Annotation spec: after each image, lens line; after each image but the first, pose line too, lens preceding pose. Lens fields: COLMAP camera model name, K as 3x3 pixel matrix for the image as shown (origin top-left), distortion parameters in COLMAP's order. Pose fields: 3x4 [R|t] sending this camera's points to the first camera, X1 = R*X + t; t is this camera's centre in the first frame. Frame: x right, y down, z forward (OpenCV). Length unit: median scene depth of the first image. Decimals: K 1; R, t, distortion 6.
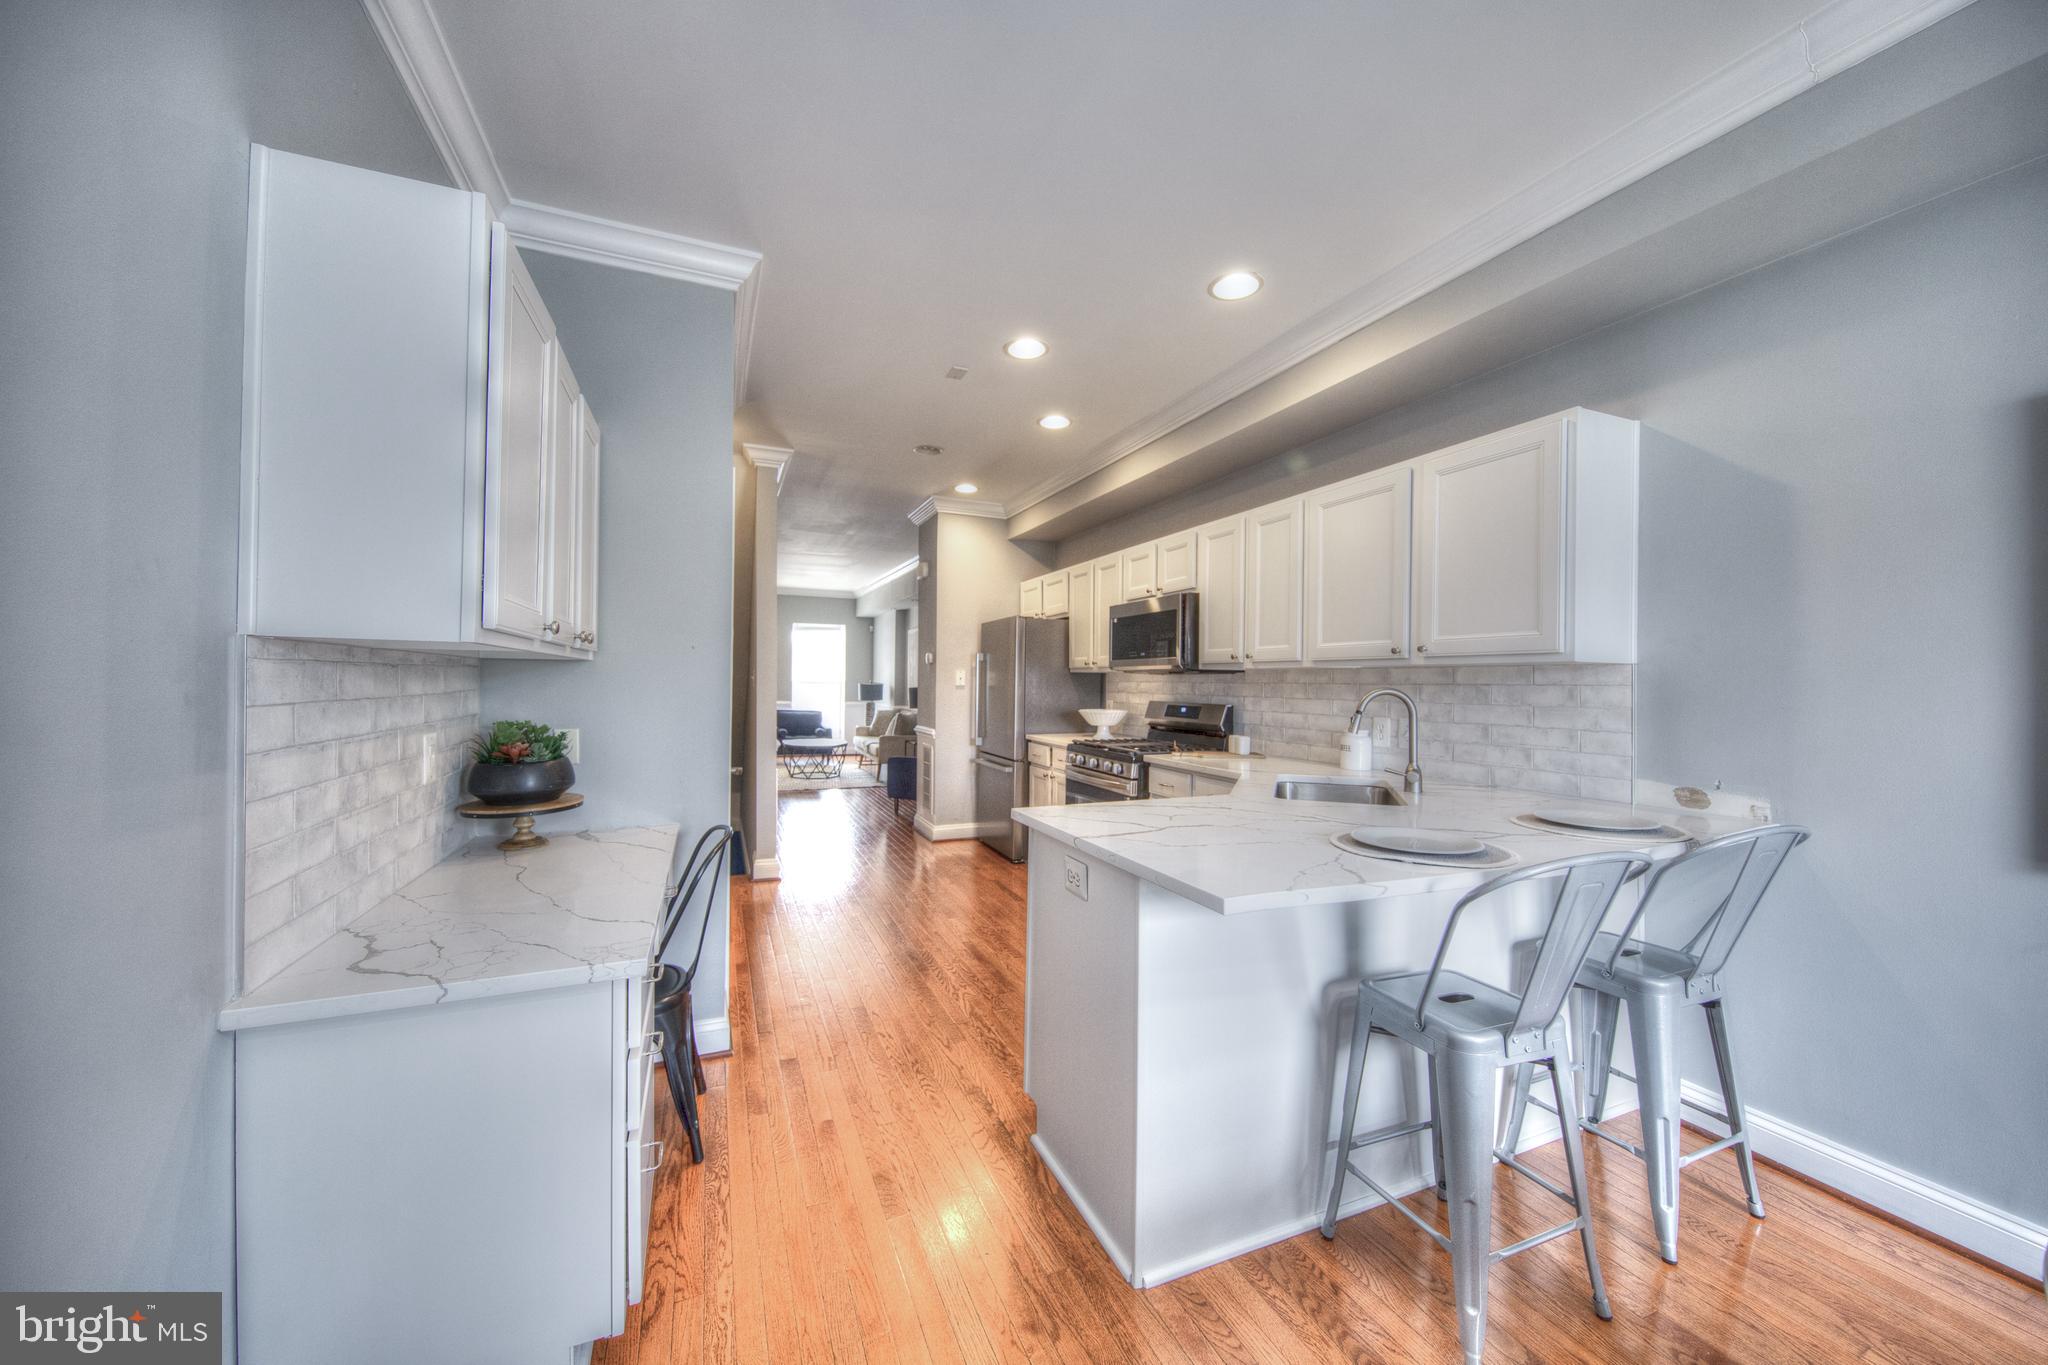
lens RADIAL K [[732.6, 0, 1024.0], [0, 732.6, 682.5], [0, 0, 1]] dist [0.001099, 0.000039]
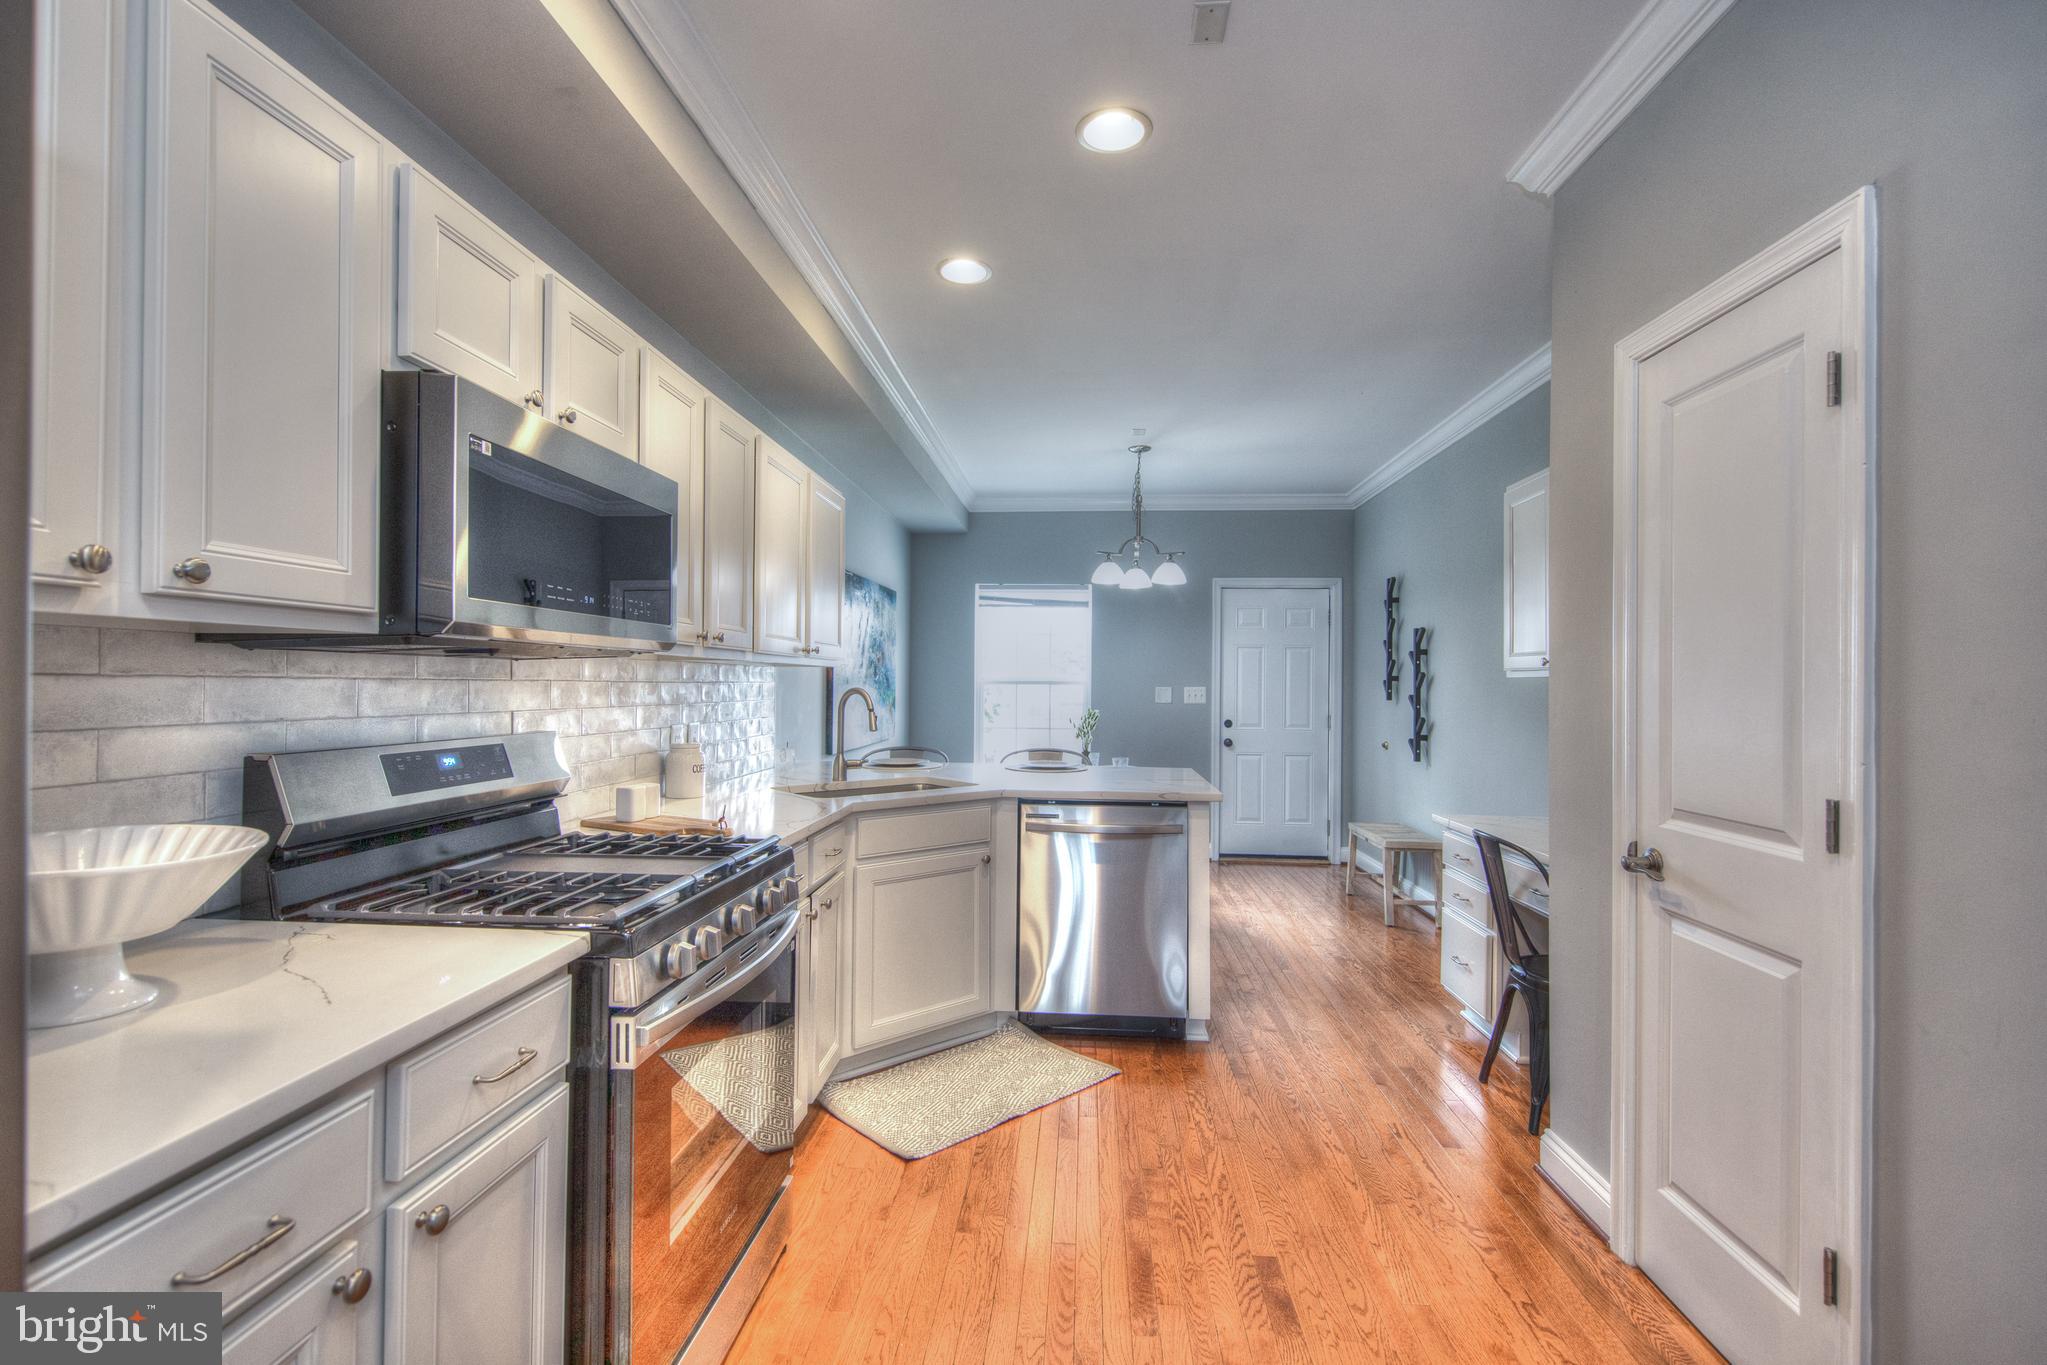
lens RADIAL K [[908.5, 0, 1023.5], [0, 908.5, 682.5], [0, 0, 1]] dist [0.016774, -0.008625]
pose [[-0.888728, -0.013319, 0.458242, -0.201287], [-0.014306, 0.999897, 0.001317, -0.003235], [-0.458212, -0.005385, -0.888827, 1.212763]]
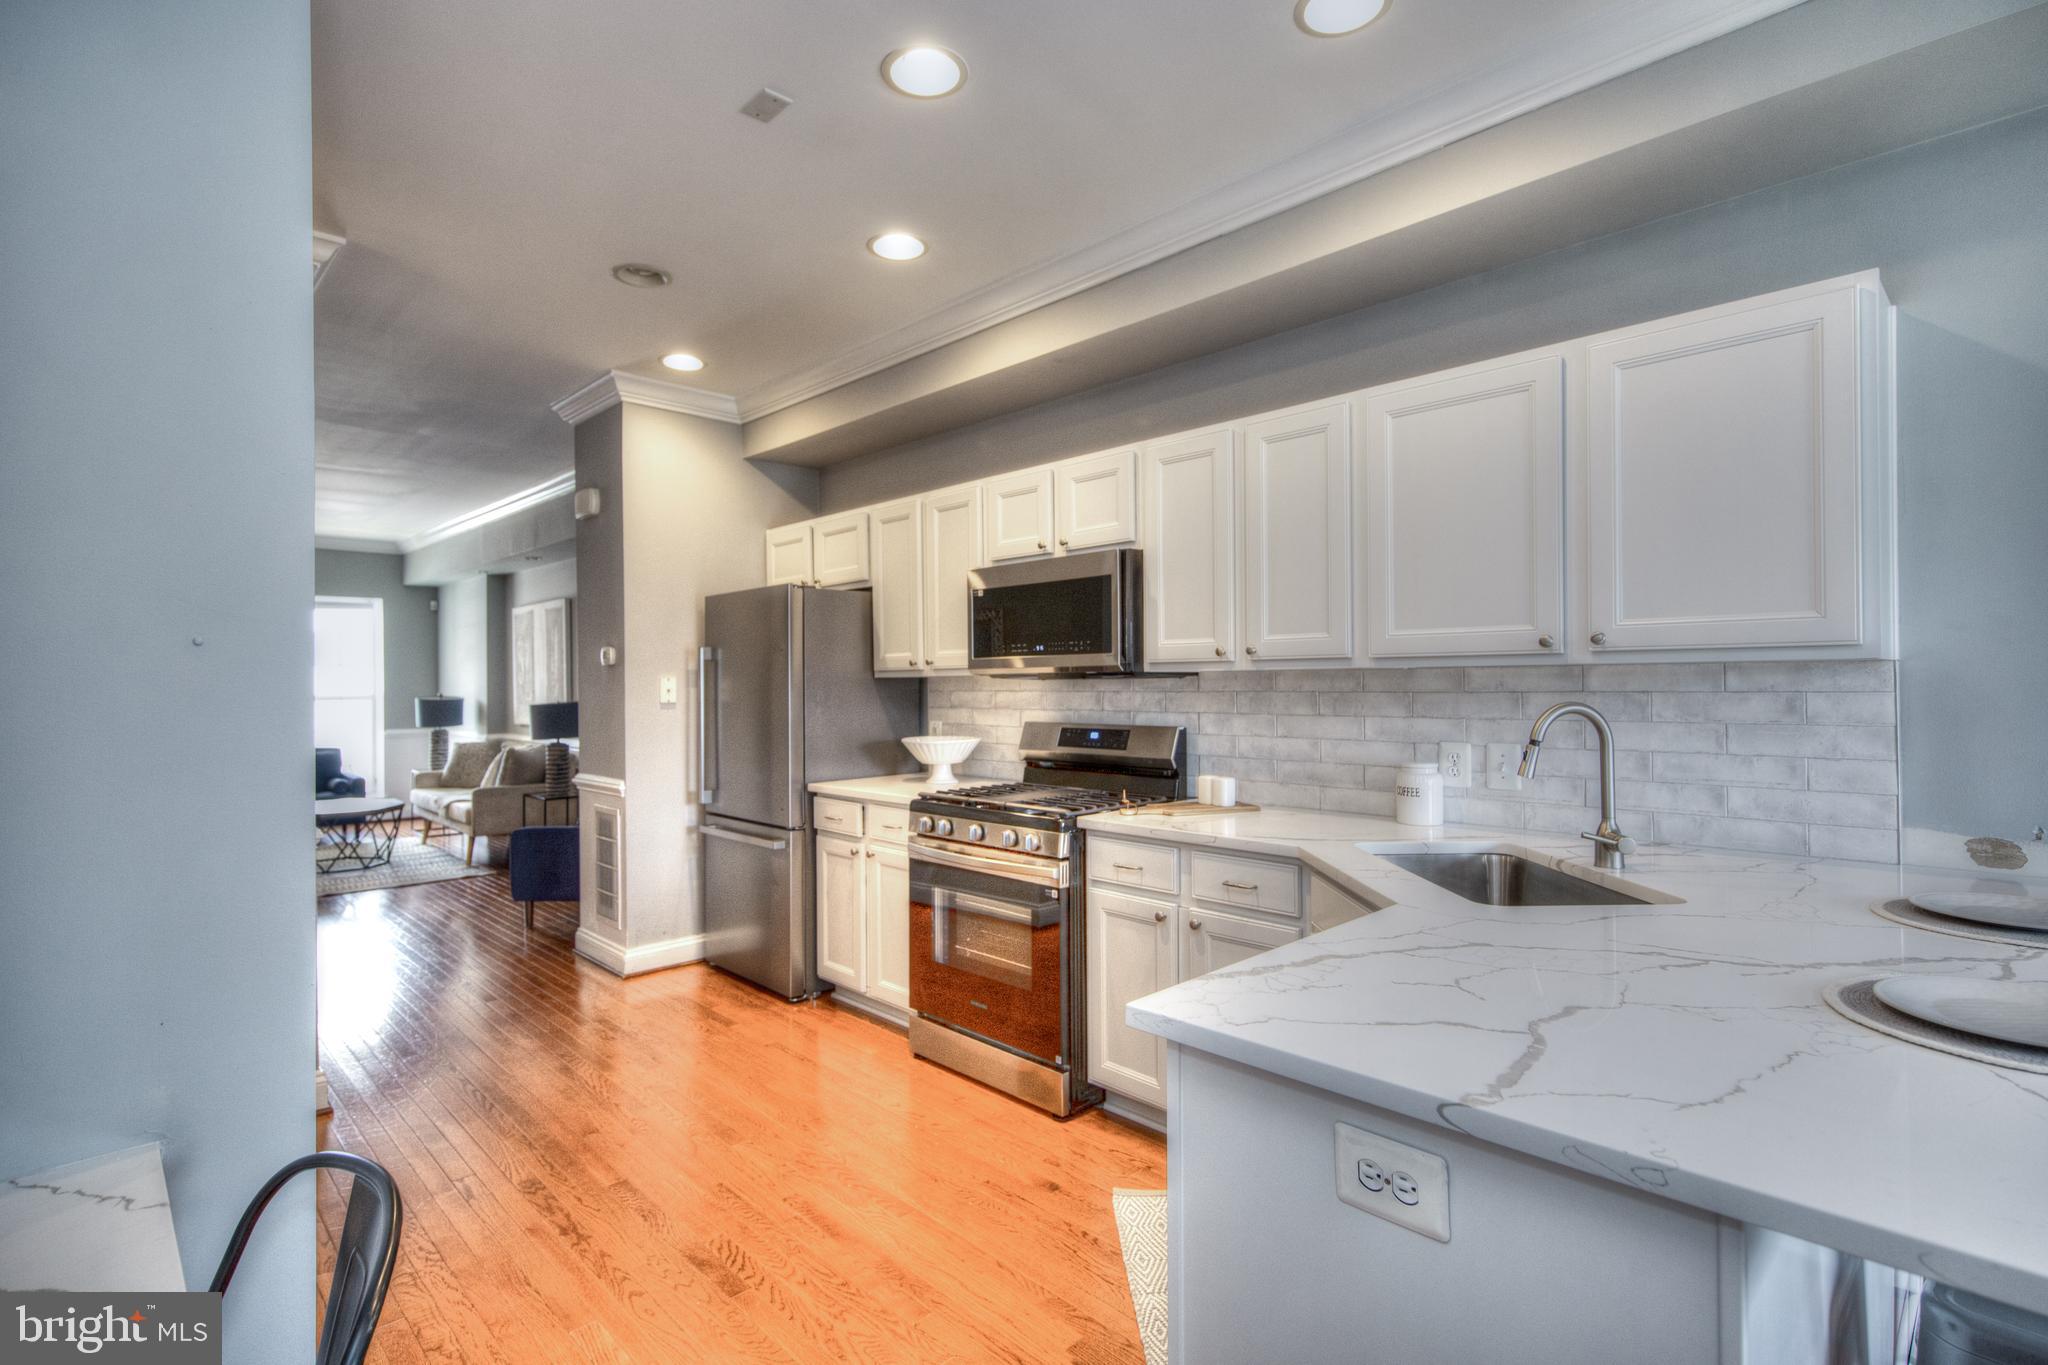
lens RADIAL K [[980.4, 0, 1024.0], [0, 980.4, 682.5], [0, 0, 1]] dist [0.007013, -0.000121]
pose [[0.932503, -0.019152, 0.360653, -0.138859], [0.019076, 0.999811, 0.003770, -0.012568], [-0.360657, 0.003364, 0.932692, 0.225157]]
